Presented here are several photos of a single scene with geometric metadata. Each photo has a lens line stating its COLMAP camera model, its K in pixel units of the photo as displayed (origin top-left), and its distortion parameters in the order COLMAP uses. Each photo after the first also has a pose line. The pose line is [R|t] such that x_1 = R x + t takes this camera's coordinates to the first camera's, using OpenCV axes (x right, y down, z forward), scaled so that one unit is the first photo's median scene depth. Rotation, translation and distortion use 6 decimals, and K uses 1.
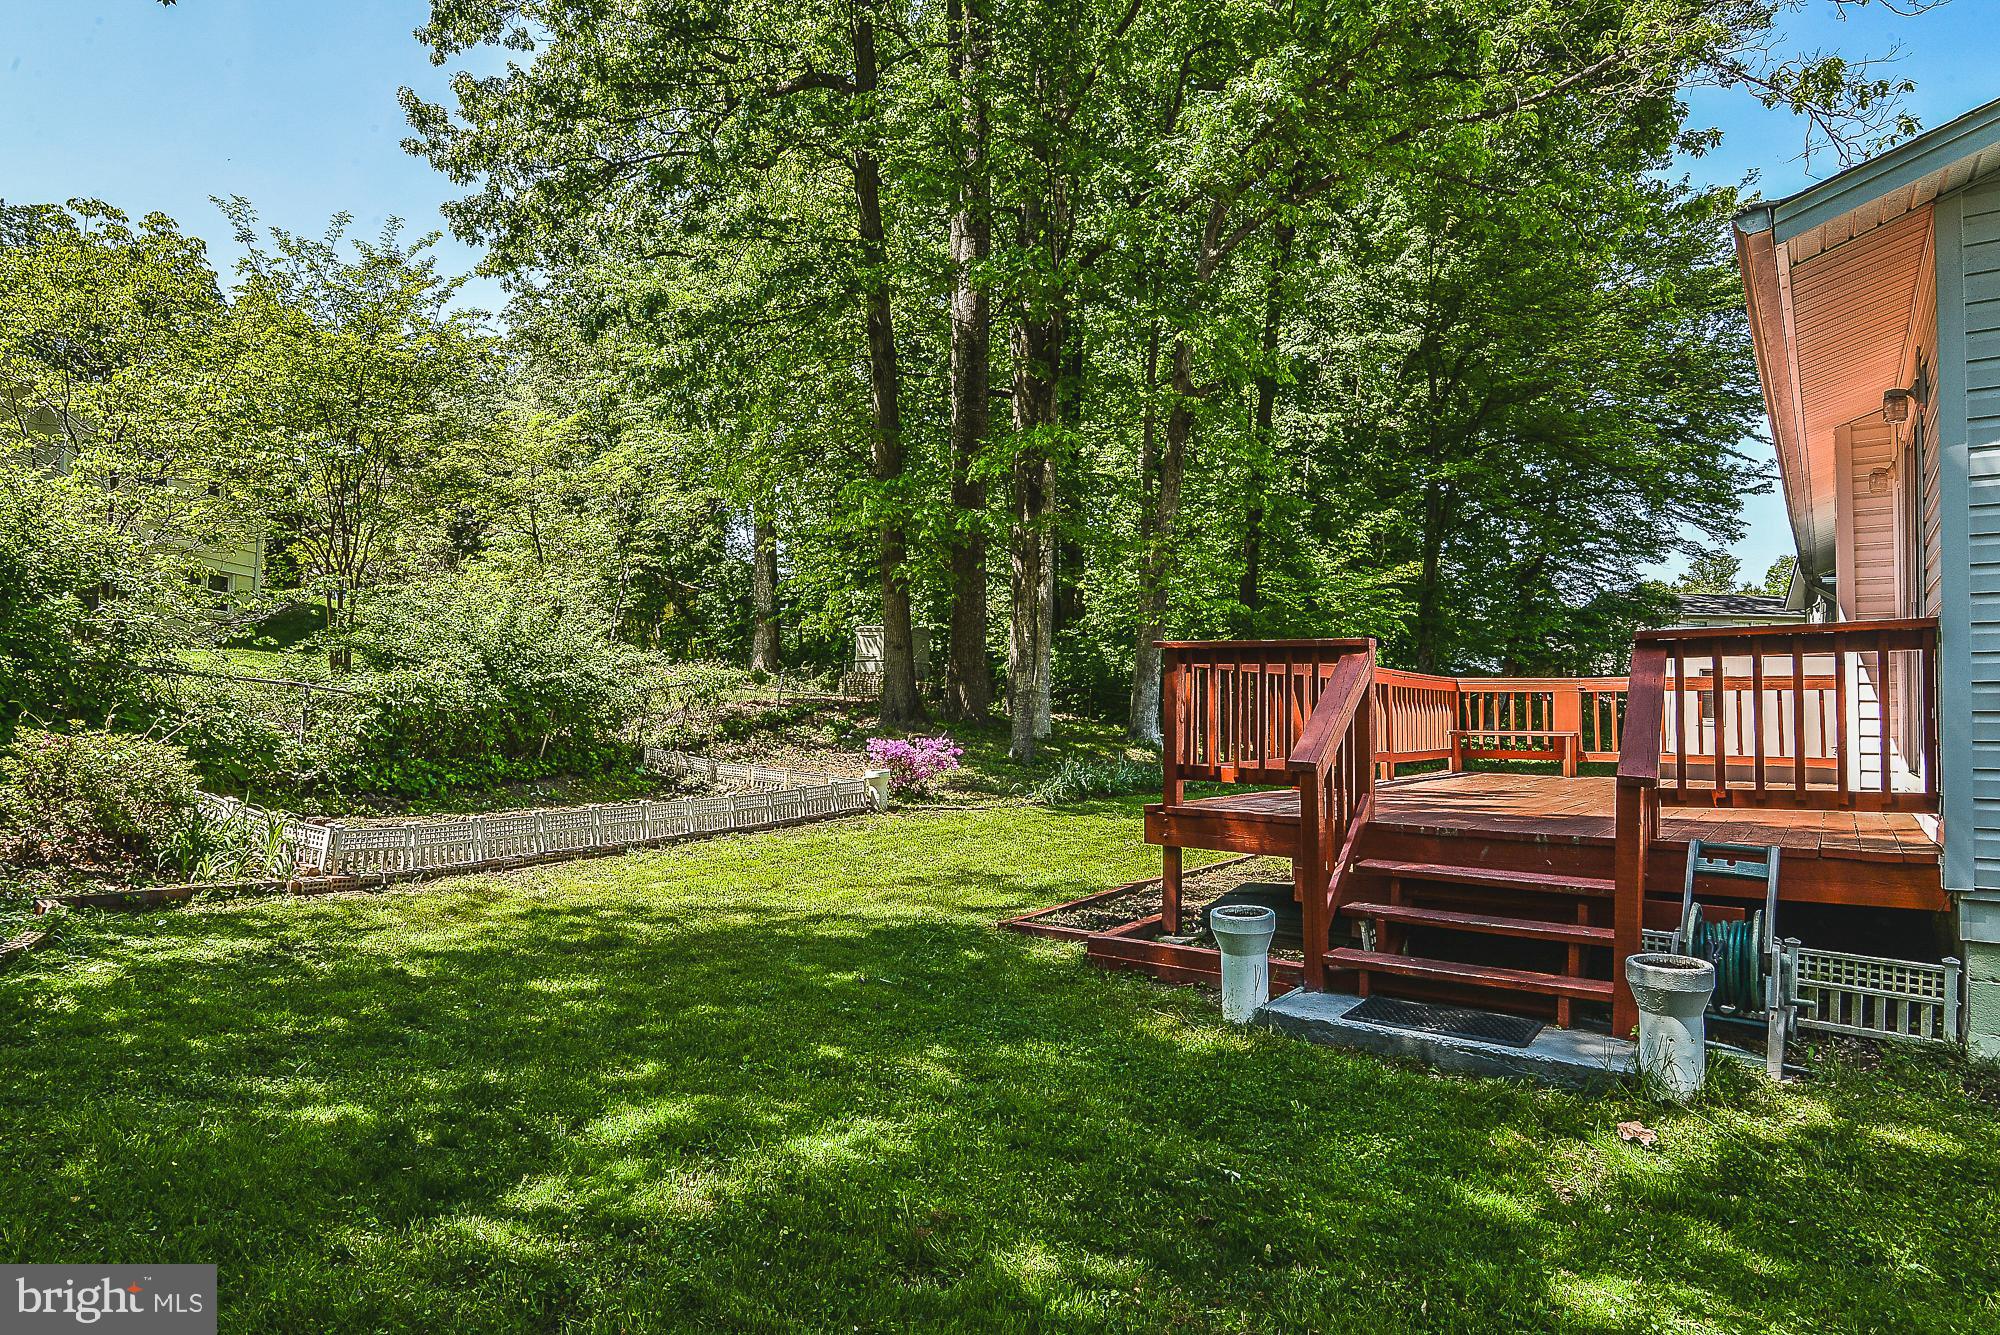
lens RADIAL K [[1205.0, 0, 997.5], [0, 1205.0, 668.8], [0, 0, 1]] dist [0.002282, -0.000675]
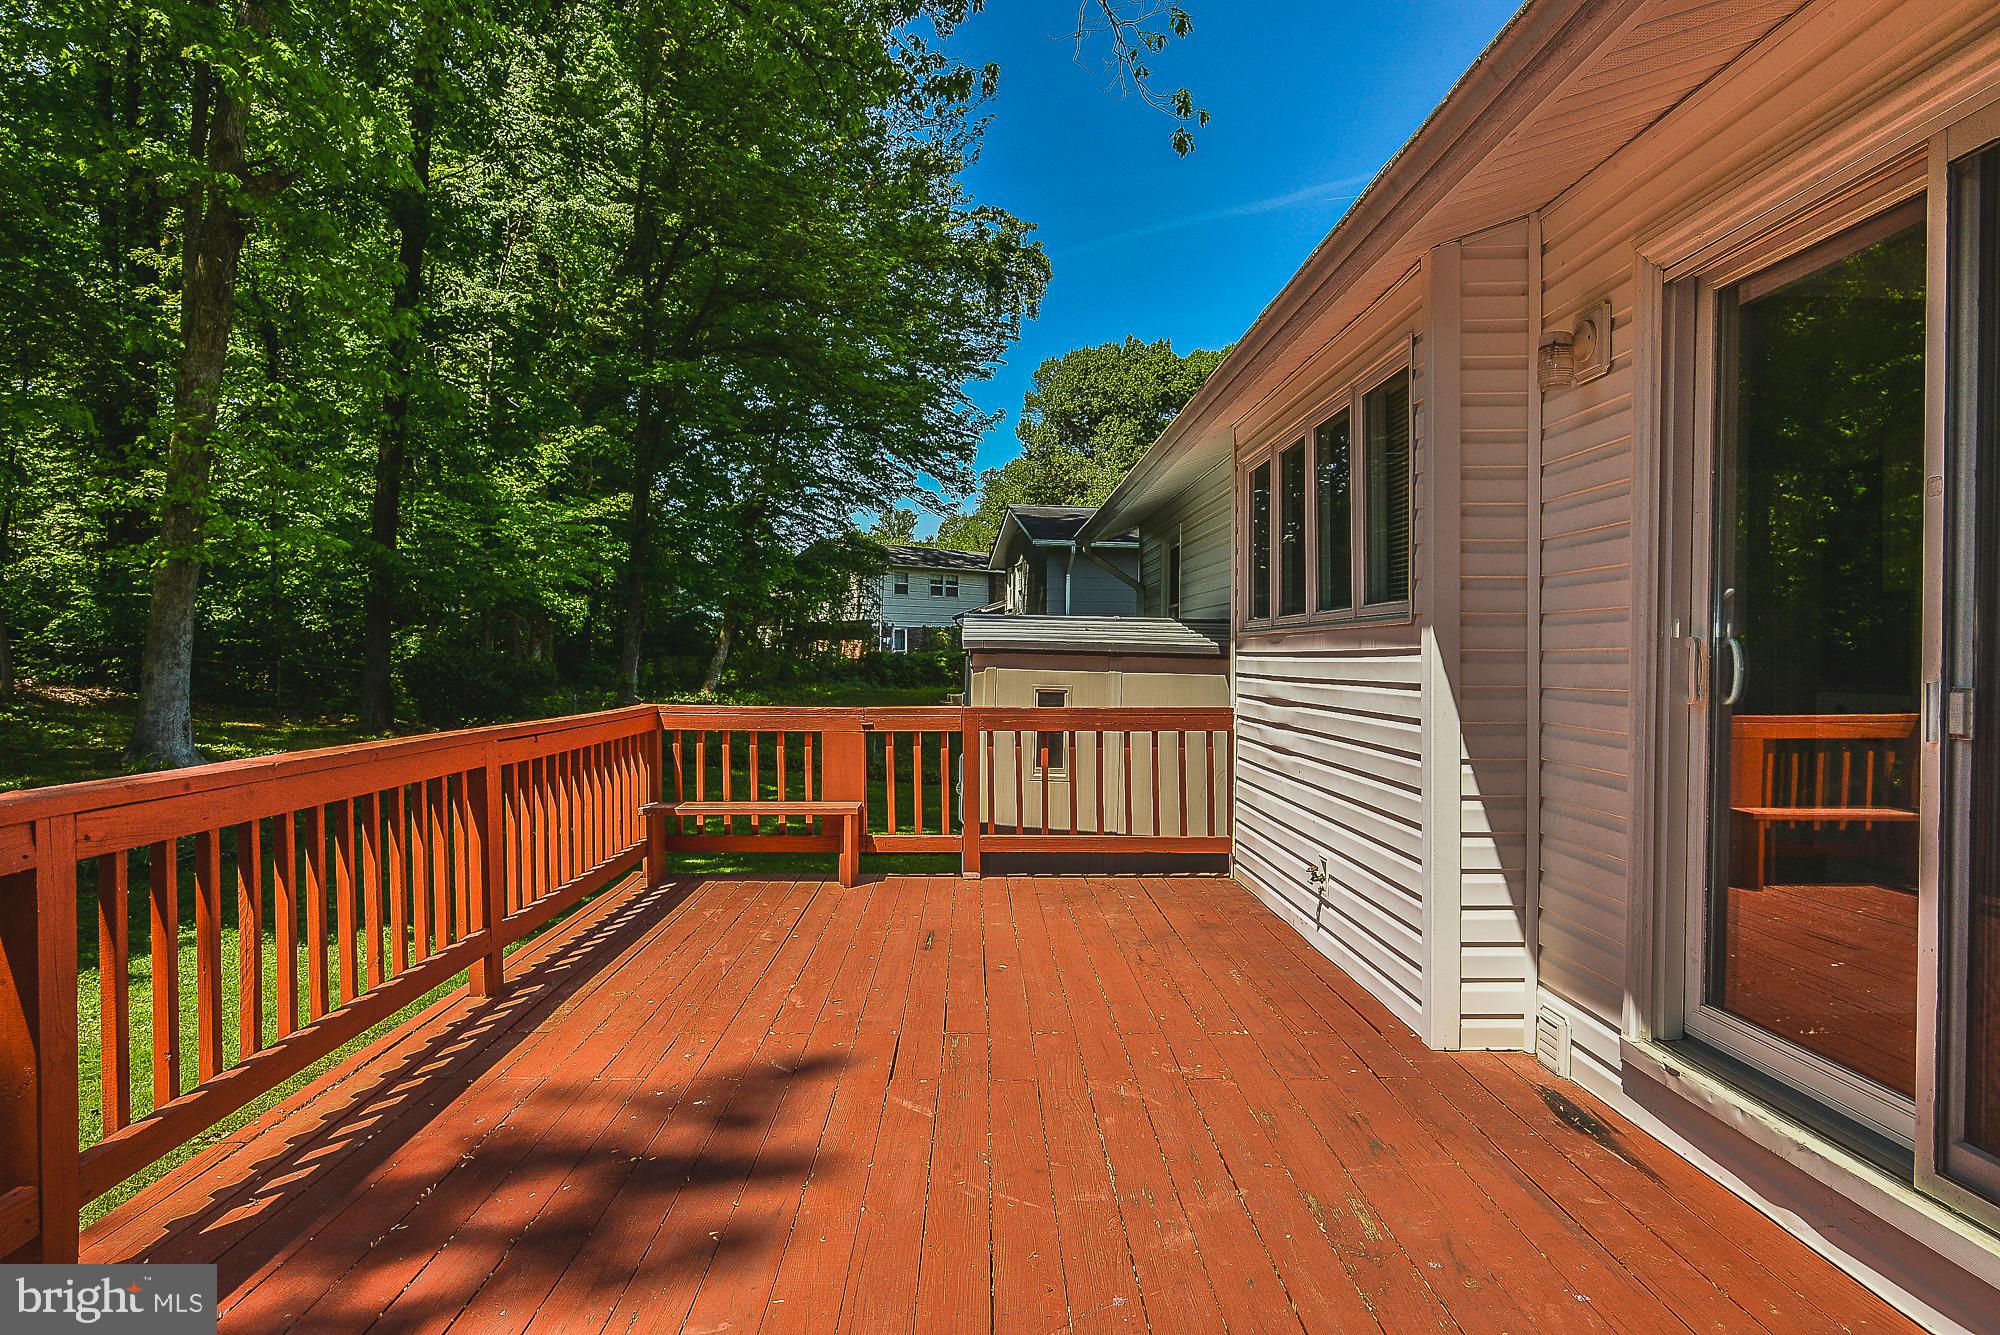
lens RADIAL K [[1205.0, 0, 992.5], [0, 1205.0, 671.2], [0, 0, 1]] dist [0.002282, -0.000675]
pose [[0.815158, -0.013912, 0.579072, 0.074958], [-0.018958, 0.998535, 0.050676, -0.014601], [-0.578929, -0.052287, 0.813700, 0.186334]]
